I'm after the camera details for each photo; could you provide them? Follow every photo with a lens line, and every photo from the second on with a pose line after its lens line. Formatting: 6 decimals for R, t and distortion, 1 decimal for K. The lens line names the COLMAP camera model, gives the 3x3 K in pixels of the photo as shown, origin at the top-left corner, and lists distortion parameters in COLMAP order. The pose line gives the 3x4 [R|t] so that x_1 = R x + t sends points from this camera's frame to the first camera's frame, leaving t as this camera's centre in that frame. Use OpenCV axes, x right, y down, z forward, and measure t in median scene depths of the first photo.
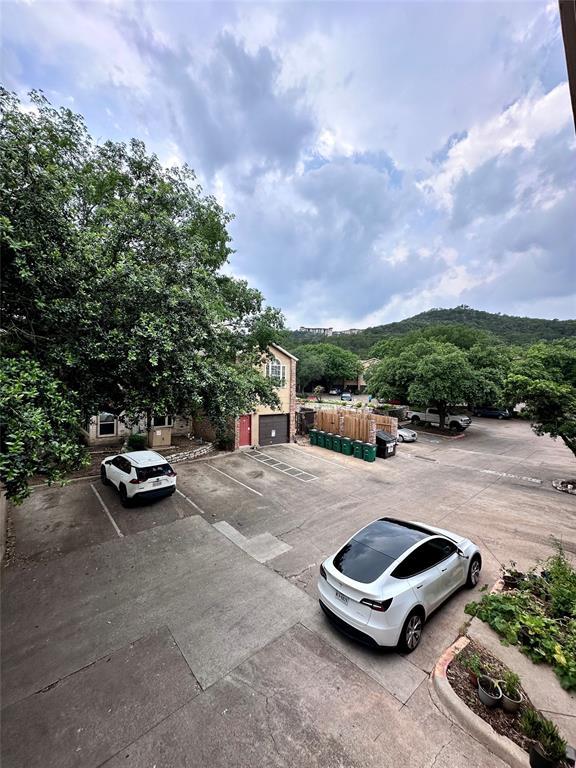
lens RADIAL K [[304.8, 0, 286.9], [0, 304.8, 384.4], [0, 0, 1]] dist [0.000782, 0.000731]
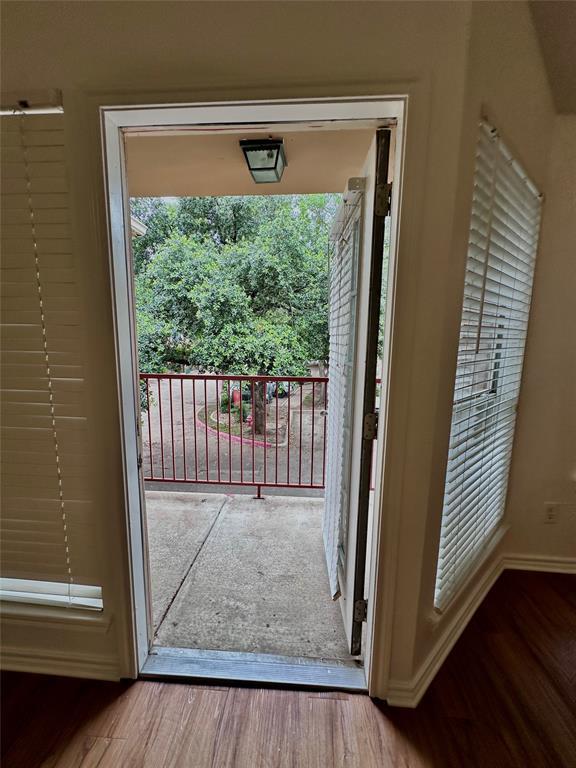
lens RADIAL K [[304.8, 0, 288.3], [0, 304.8, 382.4], [0, 0, 1]] dist [0.000782, 0.000731]
pose [[0.703735, 0.086905, -0.705127, 0.450938], [-0.001808, 0.992706, 0.120544, 0.036638], [0.710460, -0.083556, 0.698760, -0.306857]]
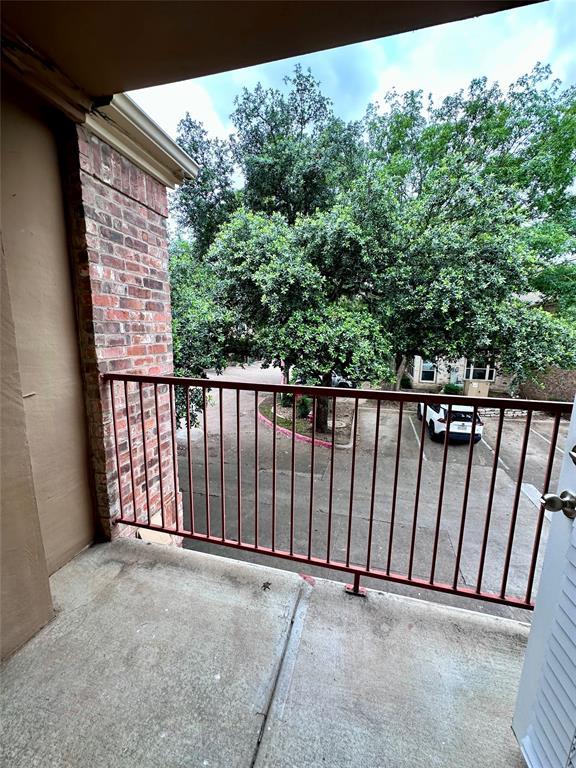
lens RADIAL K [[304.8, 0, 289.7], [0, 304.8, 380.0], [0, 0, 1]] dist [0.000782, 0.000731]
pose [[0.555731, 0.125570, -0.821824, 0.232148], [-0.013259, 0.989740, 0.142261, 0.037888], [0.831256, -0.068163, 0.551694, -0.195552]]
